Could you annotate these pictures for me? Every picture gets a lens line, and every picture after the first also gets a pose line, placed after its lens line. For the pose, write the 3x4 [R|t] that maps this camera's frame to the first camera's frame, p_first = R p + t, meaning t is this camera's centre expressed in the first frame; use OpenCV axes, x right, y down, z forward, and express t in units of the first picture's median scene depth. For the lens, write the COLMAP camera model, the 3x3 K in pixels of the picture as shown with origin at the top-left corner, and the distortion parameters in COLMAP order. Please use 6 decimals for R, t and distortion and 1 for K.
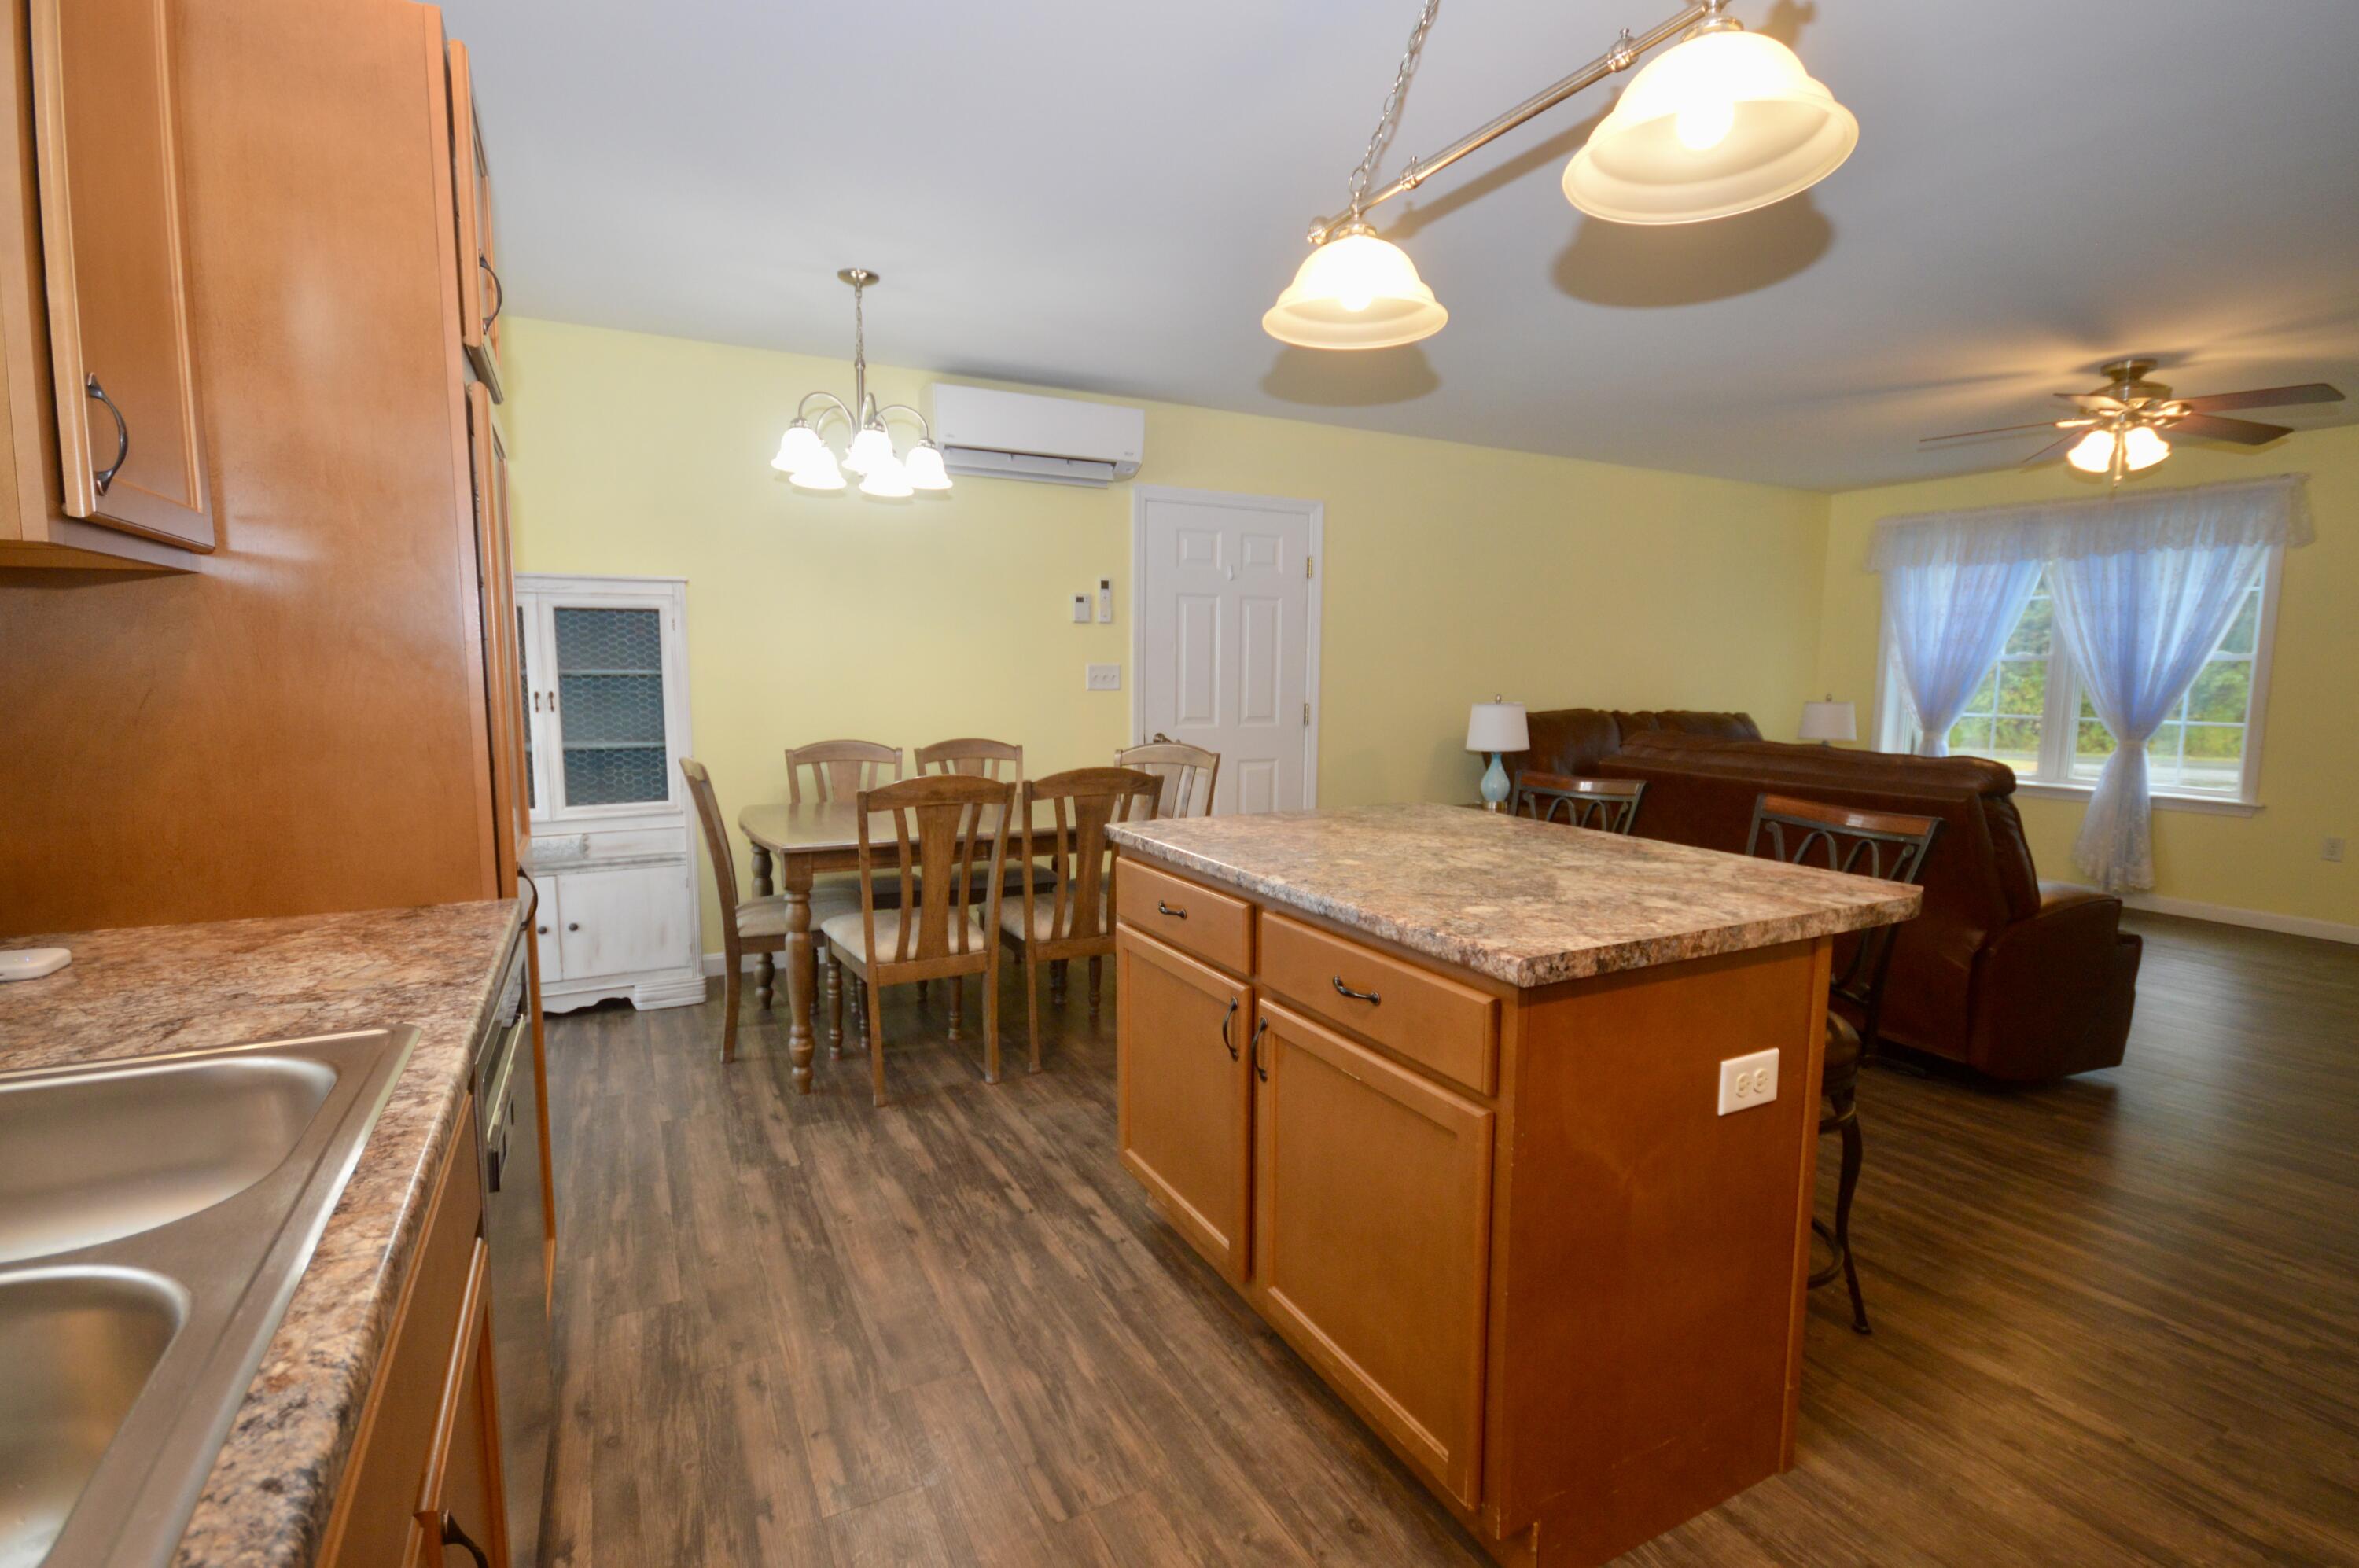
lens RADIAL K [[1053.0, 0, 1169.6], [0, 1053.0, 793.4], [0, 0, 1]] dist [0.000488, -0.005145]
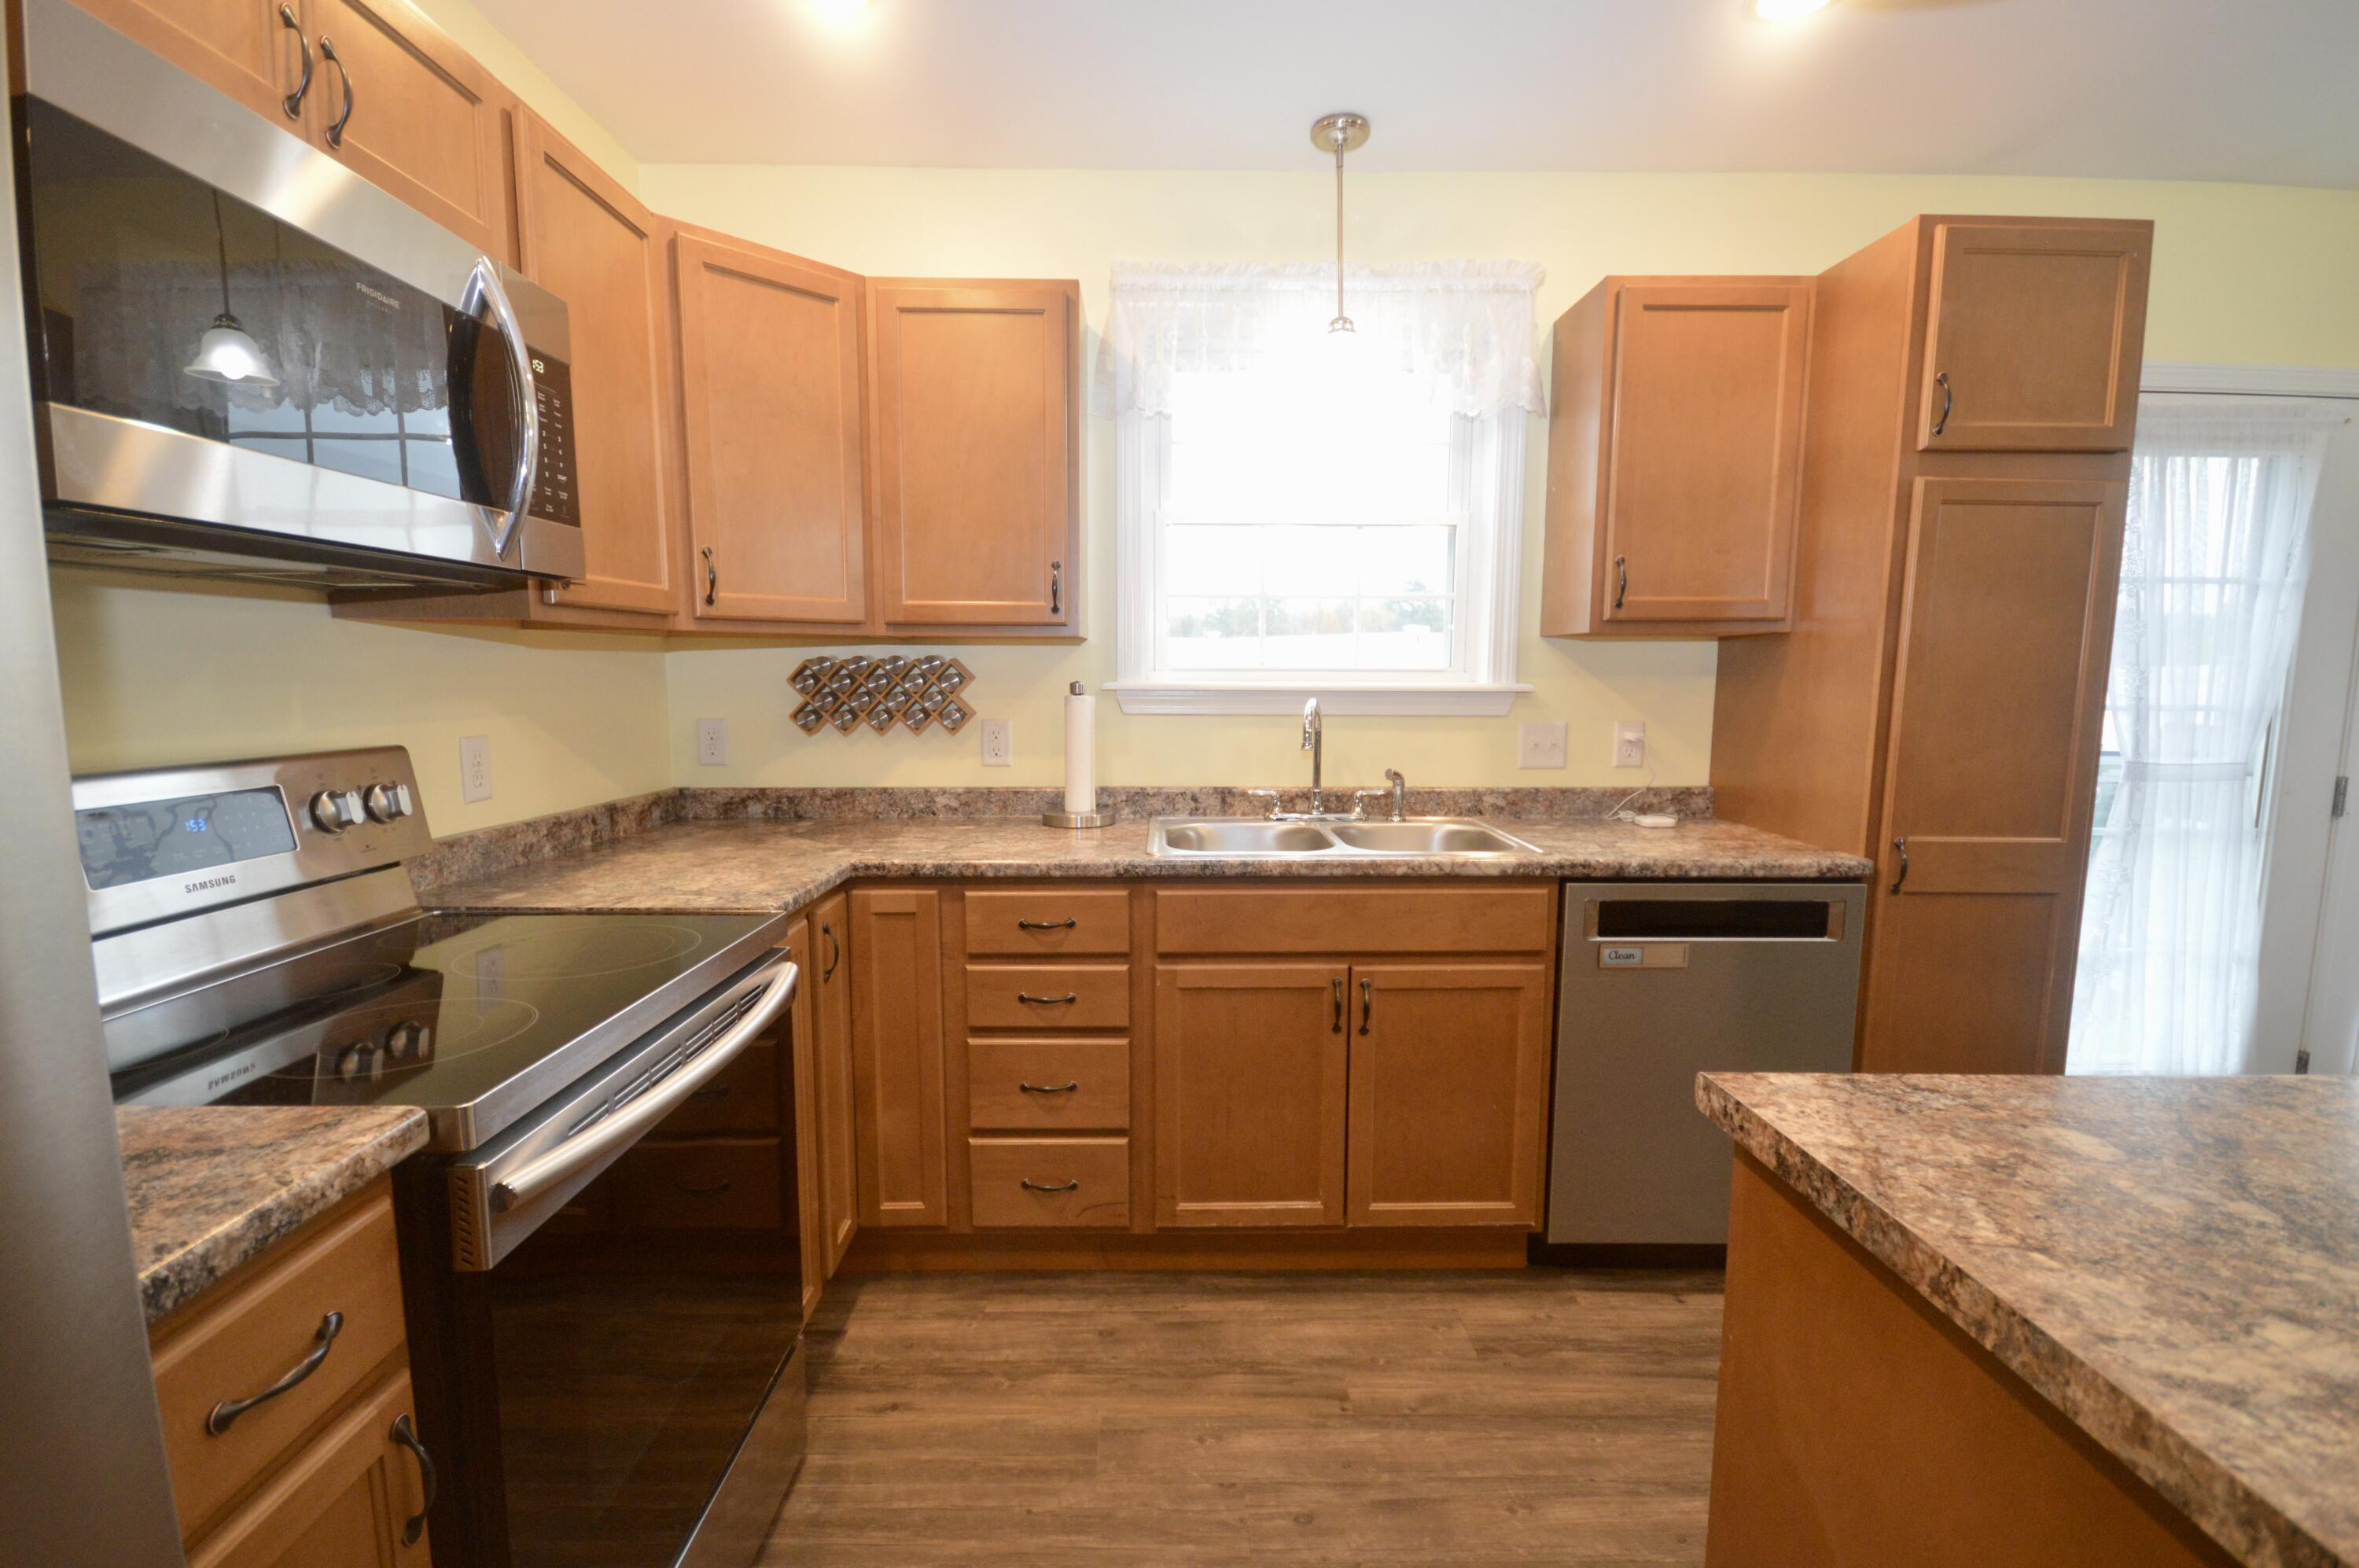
lens RADIAL K [[1053.0, 0, 1166.1], [0, 1053.0, 796.1], [0, 0, 1]] dist [0.000488, -0.005145]
pose [[-0.450981, 0.100713, -0.886833, 0.648669], [-0.112354, 0.979303, 0.168350, -0.073405], [0.885433, 0.175562, -0.430332, 0.511601]]
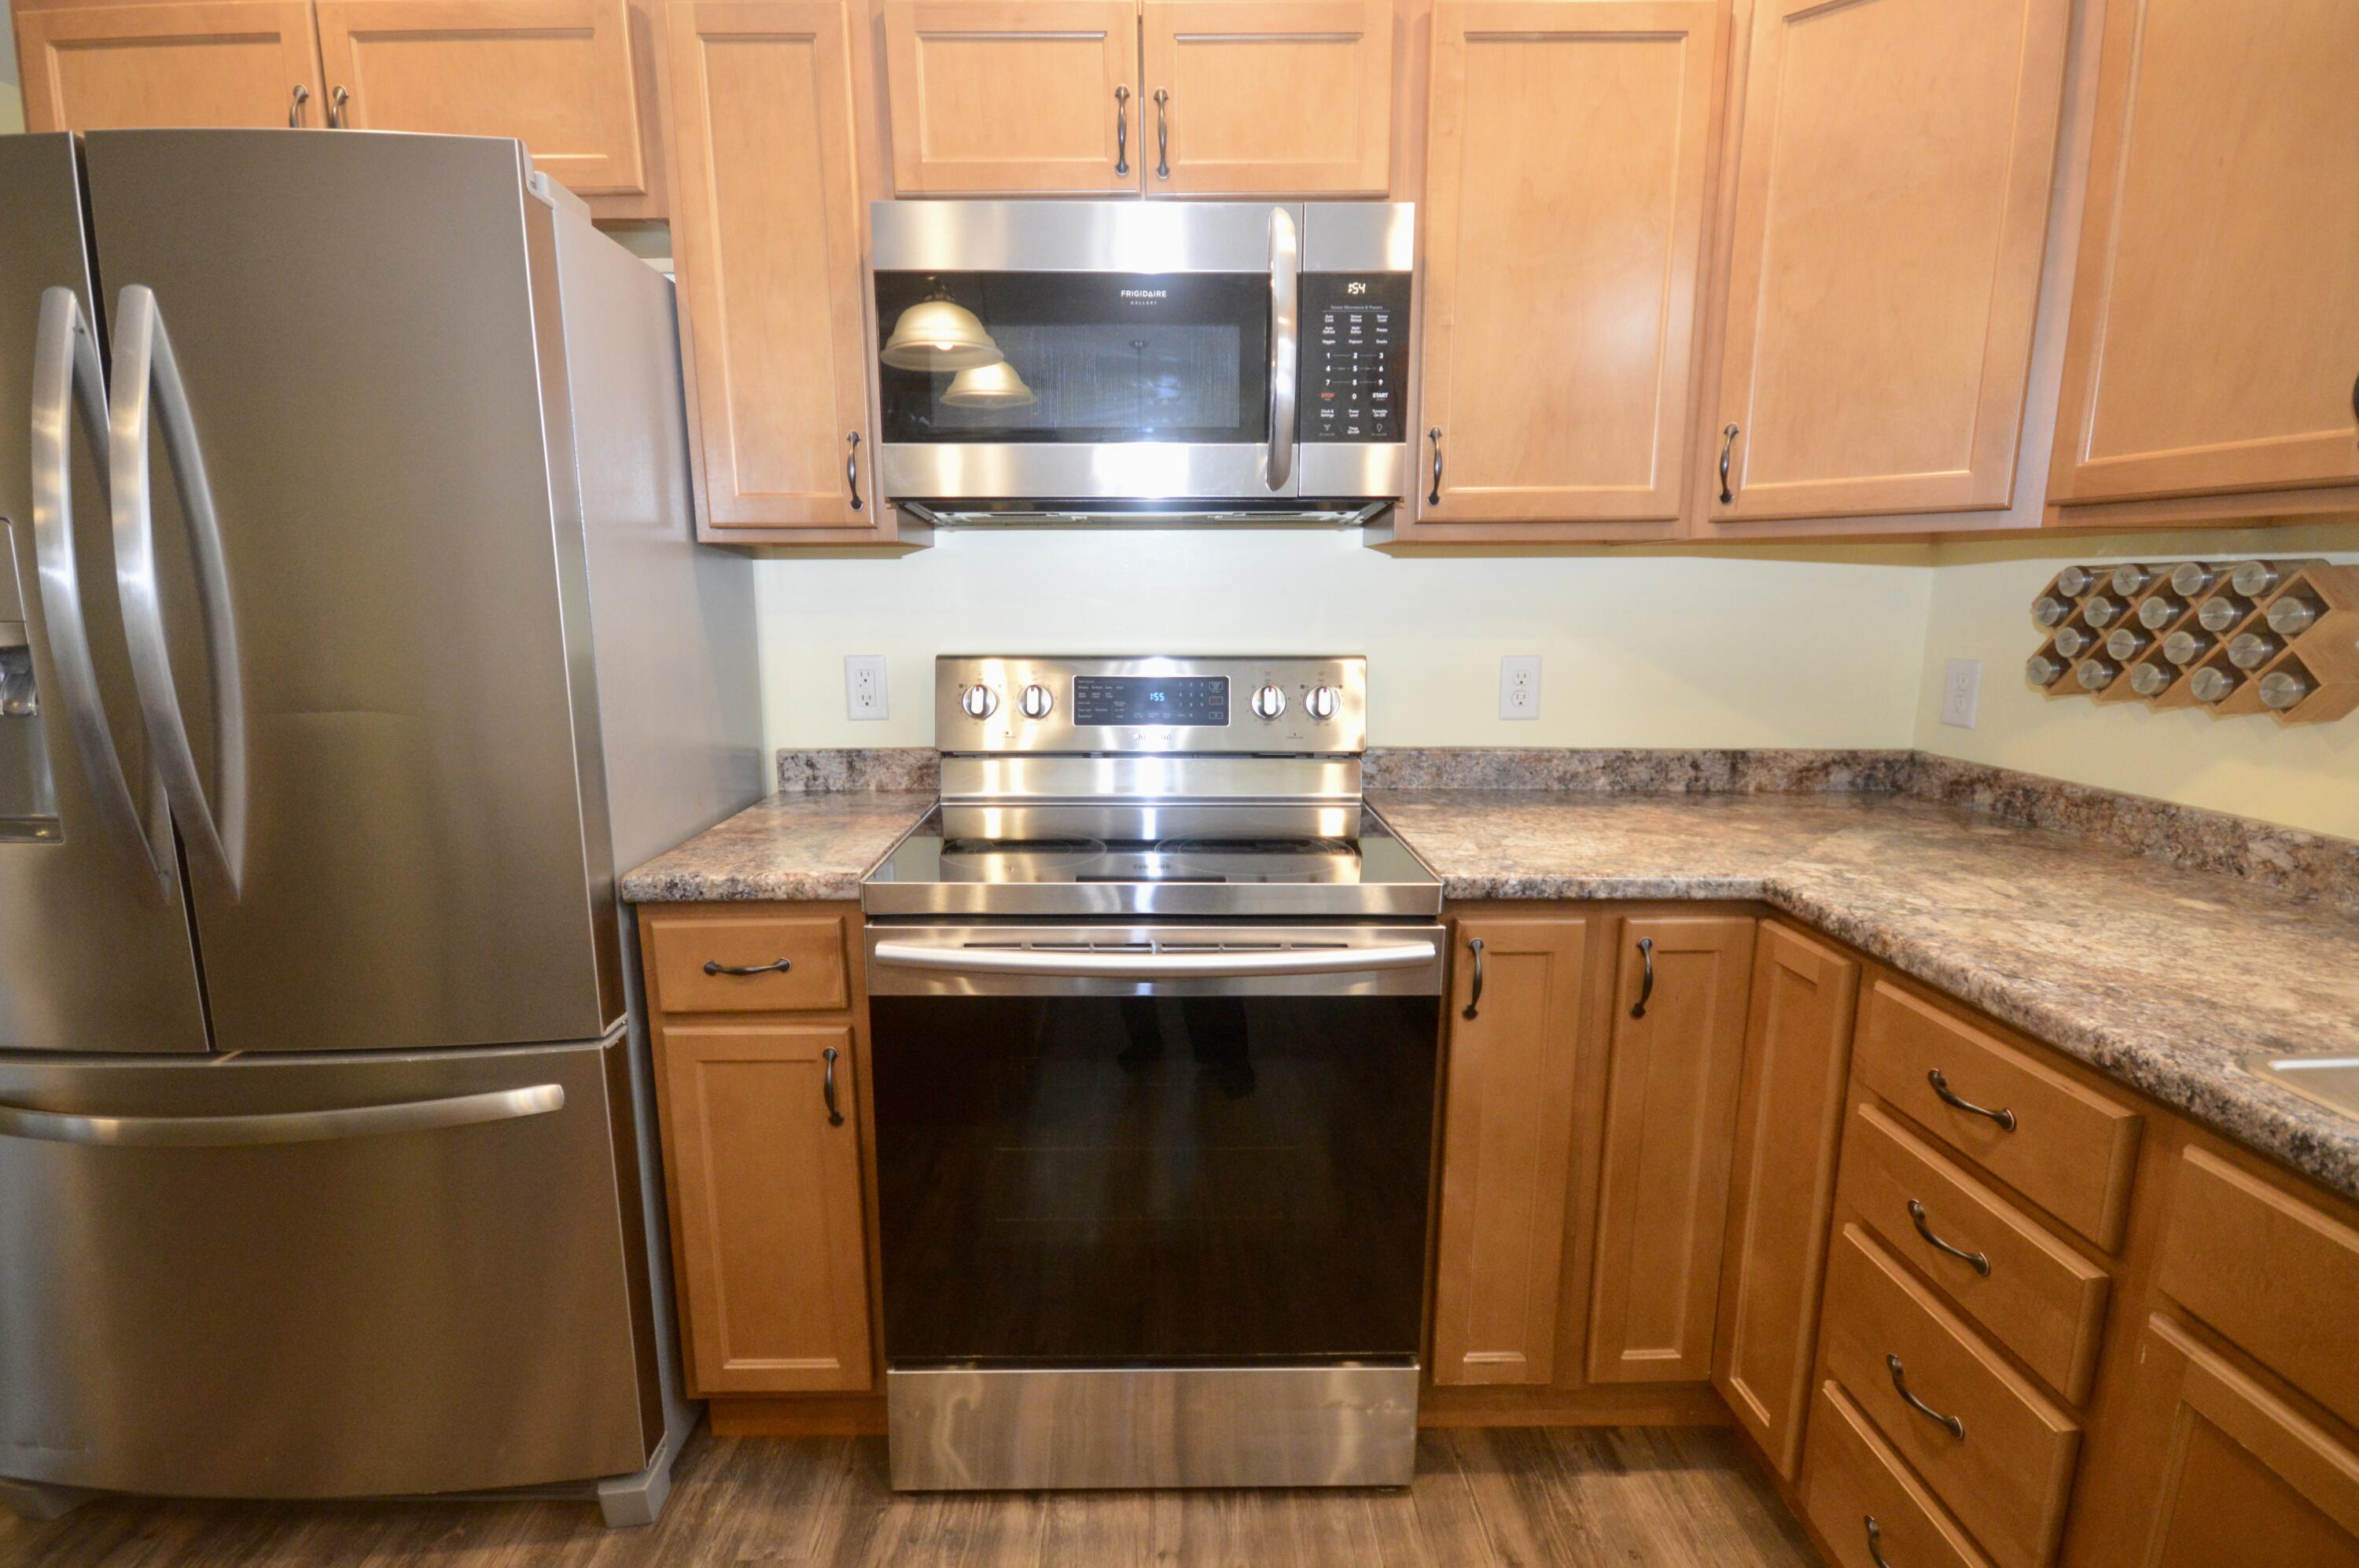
lens RADIAL K [[1053.0, 0, 1171.3], [0, 1053.0, 788.6], [0, 0, 1]] dist [0.000488, -0.005145]
pose [[-0.900837, -0.081908, 0.426360, 0.040103], [0.049115, 0.956512, 0.287528, -0.075648], [-0.431369, 0.279957, -0.857639, 0.547245]]
